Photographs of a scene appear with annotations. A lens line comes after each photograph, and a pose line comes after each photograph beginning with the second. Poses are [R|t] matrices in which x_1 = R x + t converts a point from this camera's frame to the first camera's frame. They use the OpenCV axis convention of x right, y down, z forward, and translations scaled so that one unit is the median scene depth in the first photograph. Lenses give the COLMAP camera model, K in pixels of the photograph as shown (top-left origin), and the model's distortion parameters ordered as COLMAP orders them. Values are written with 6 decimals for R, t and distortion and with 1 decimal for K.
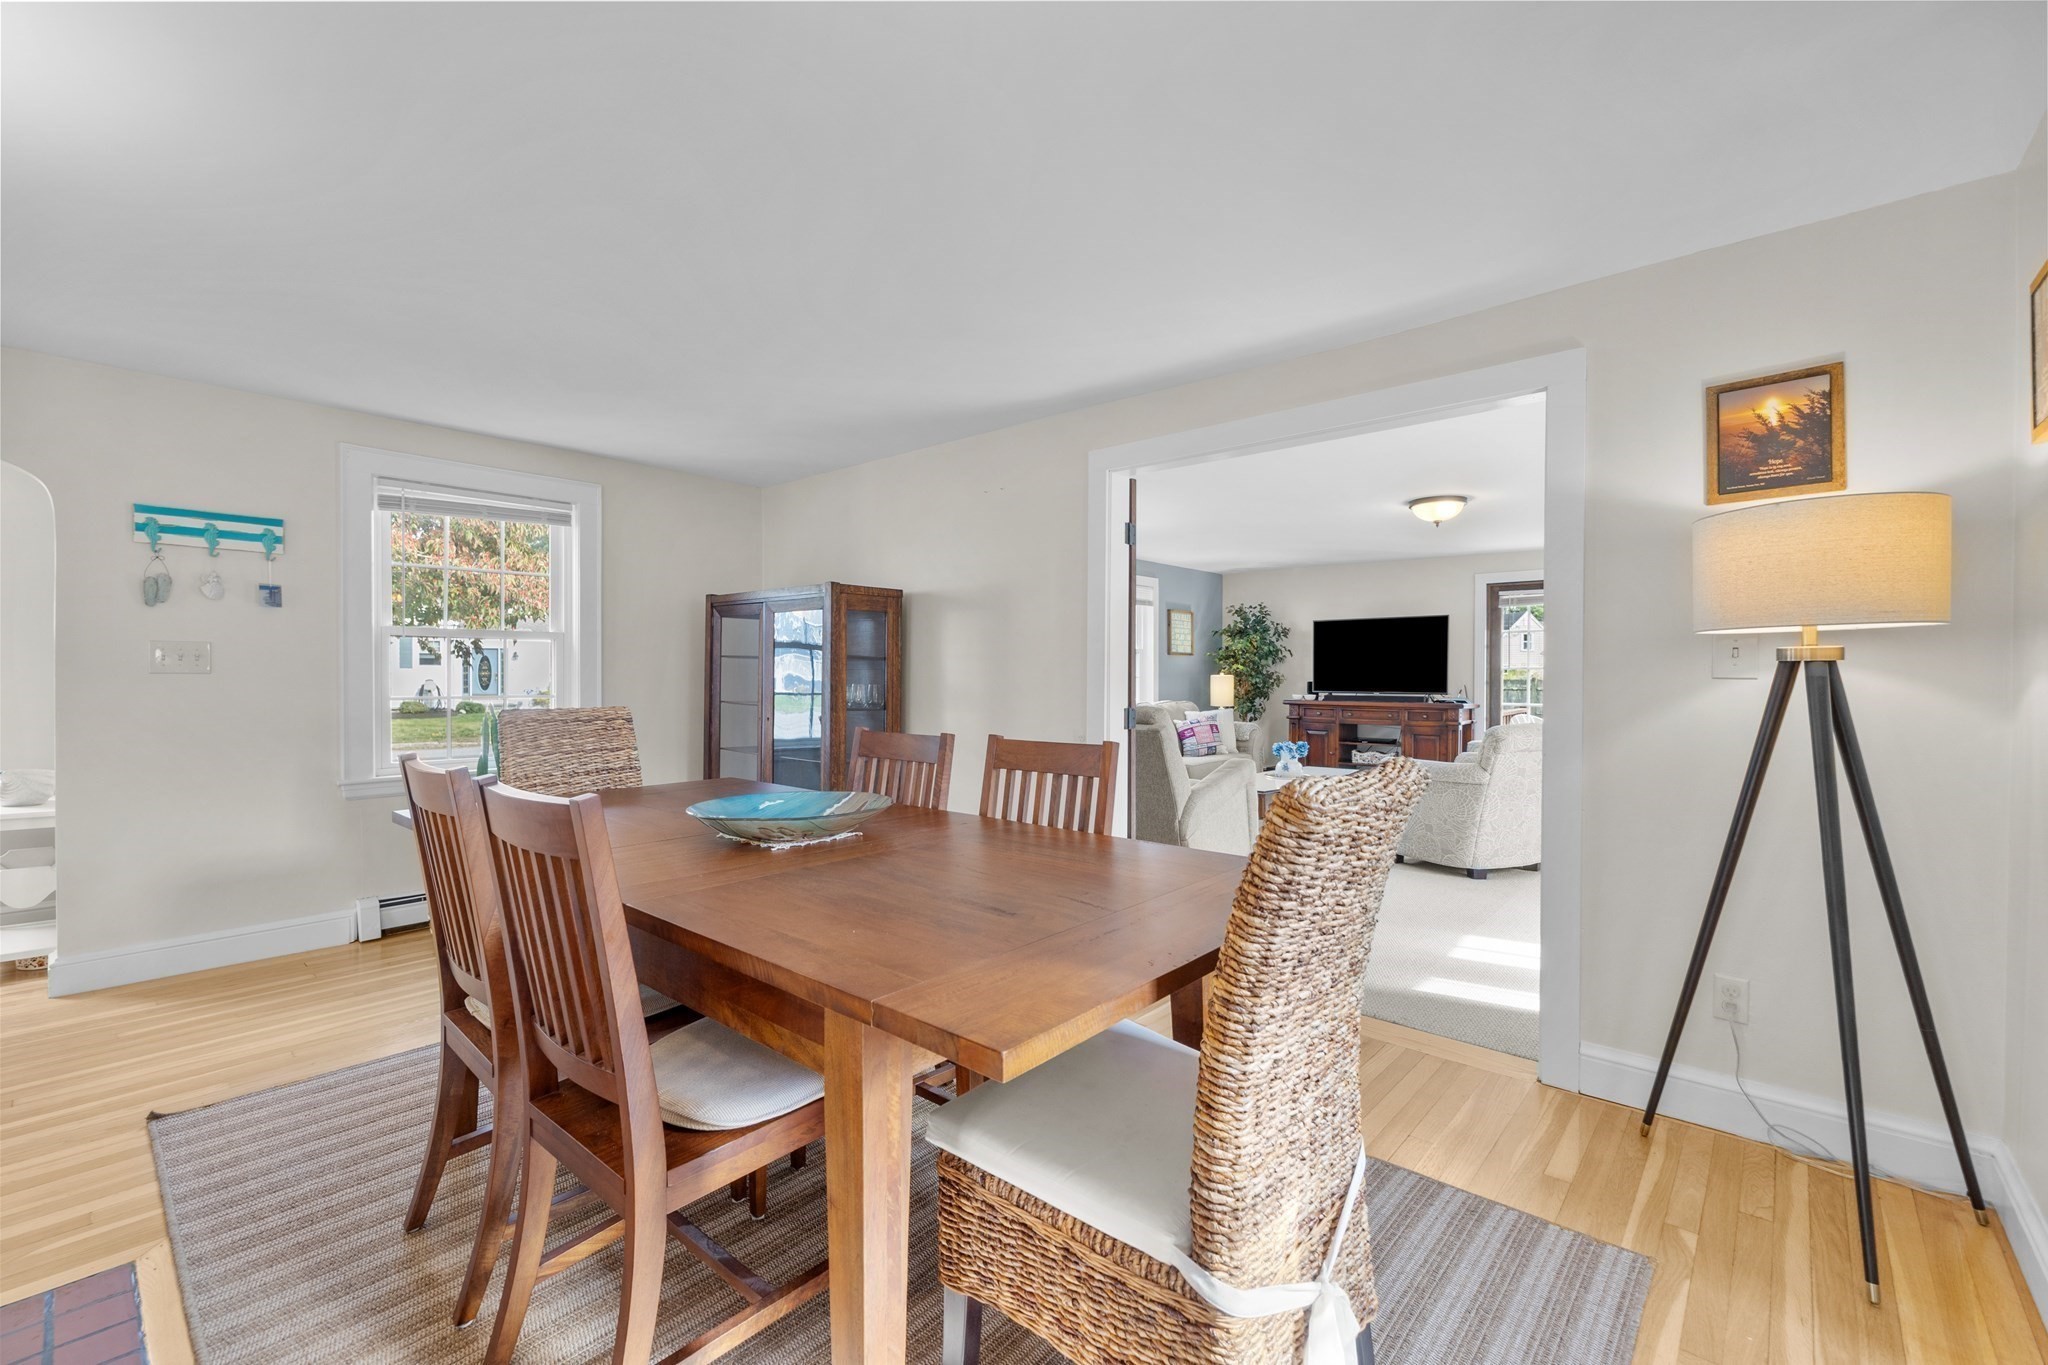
lens RADIAL K [[868.6, 0, 1013.4], [0, 868.6, 682.6], [0, 0, 1]] dist [0.003823, -0.000645]
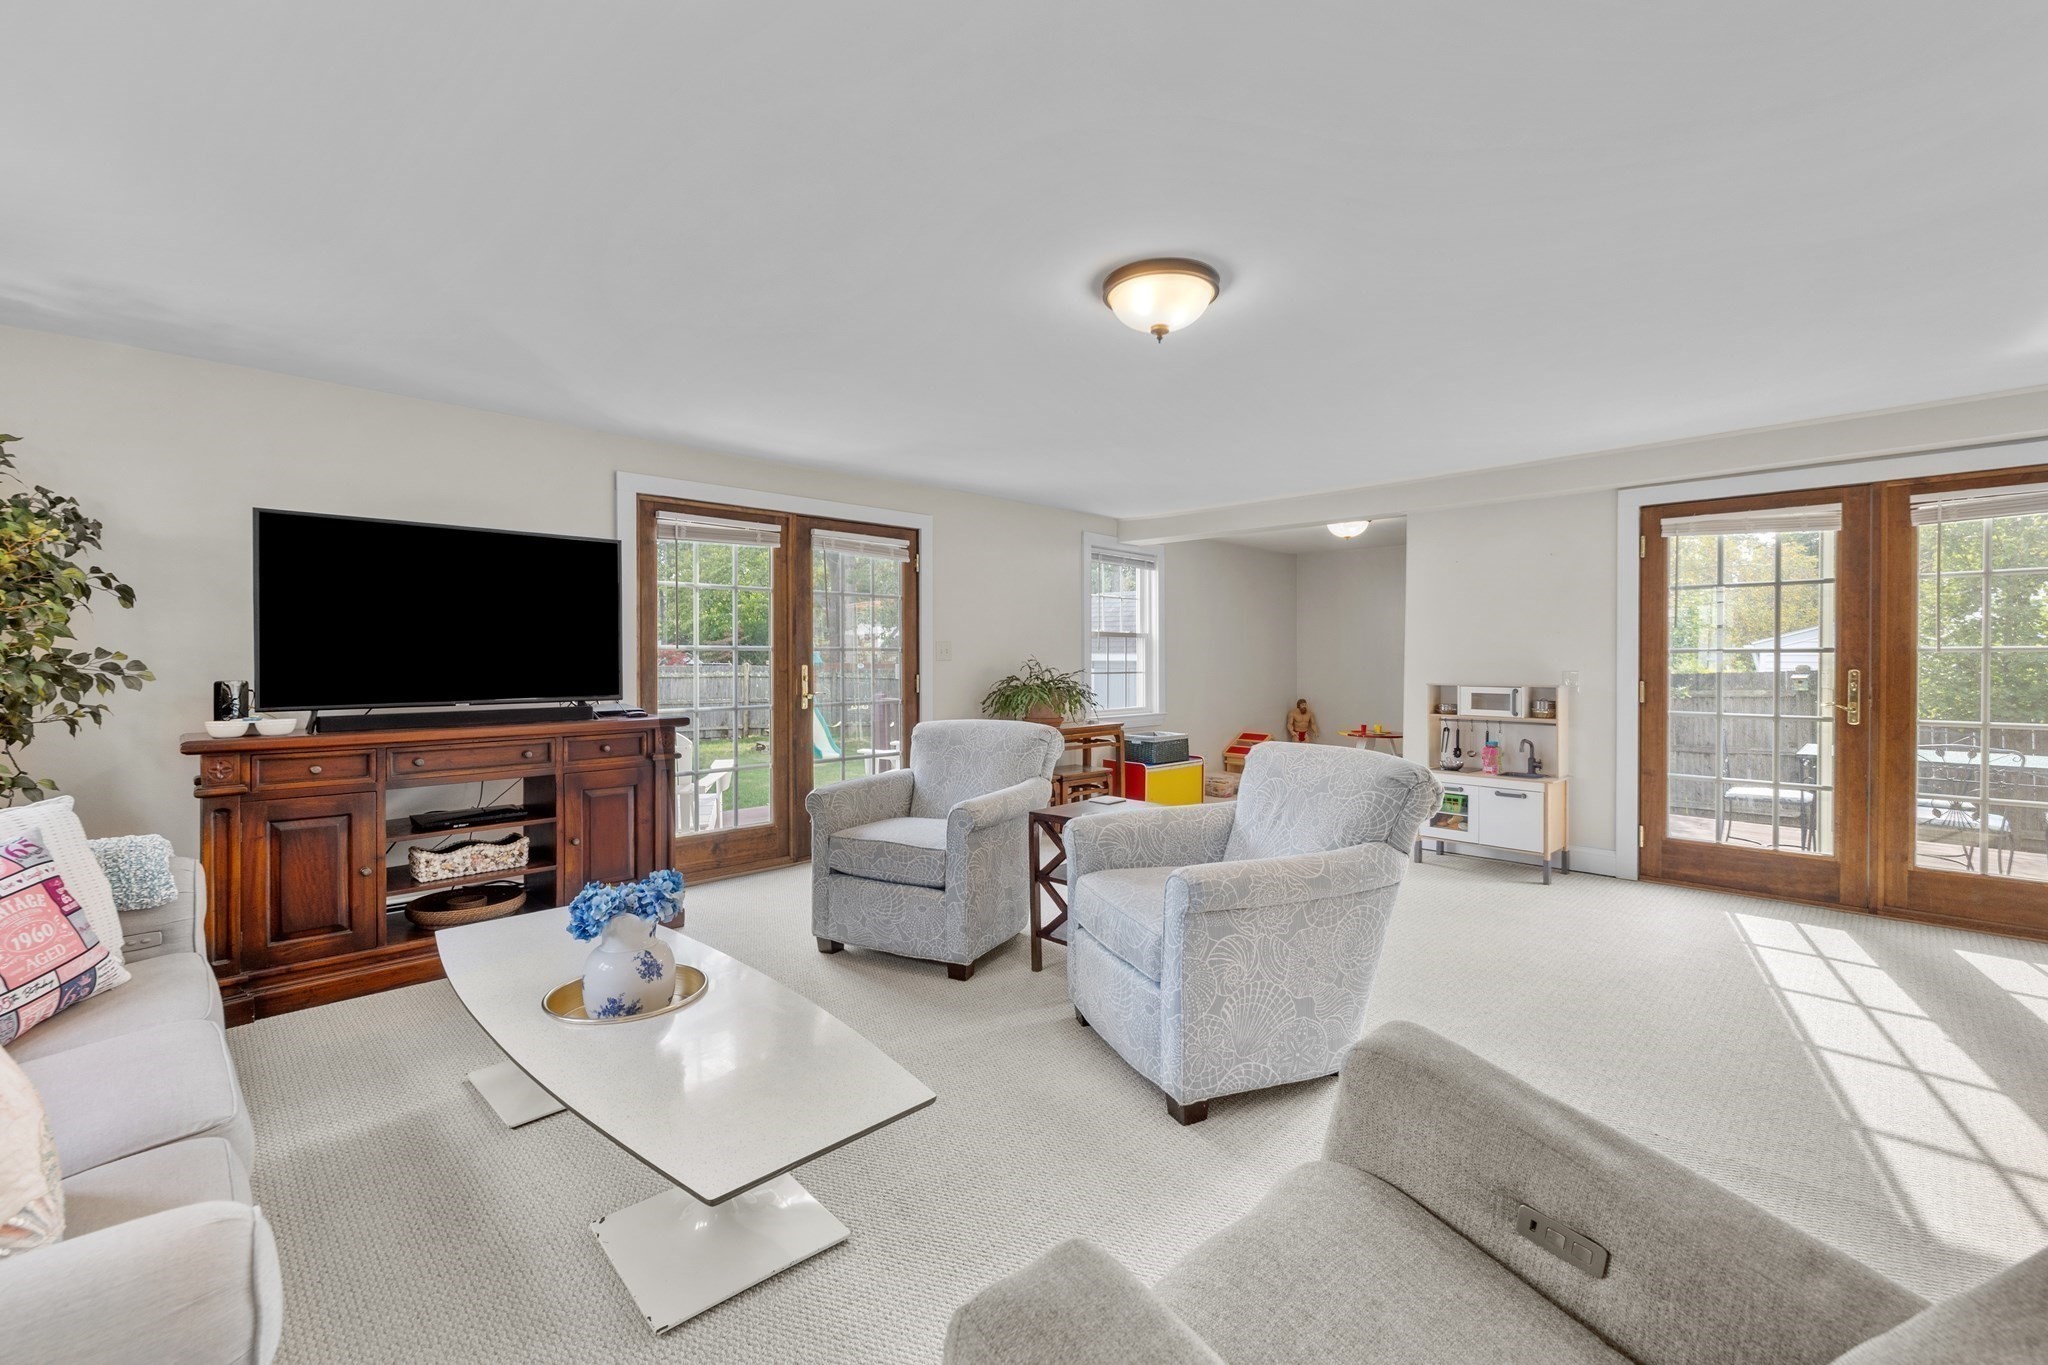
lens RADIAL K [[868.6, 0, 1018.9], [0, 868.6, 667.8], [0, 0, 1]] dist [0.003823, -0.000645]
pose [[0.070633, -0.015432, 0.997383, 0.038870], [0.010139, 0.999840, 0.014752, -0.022573], [-0.997451, 0.009070, 0.070778, 1.708128]]
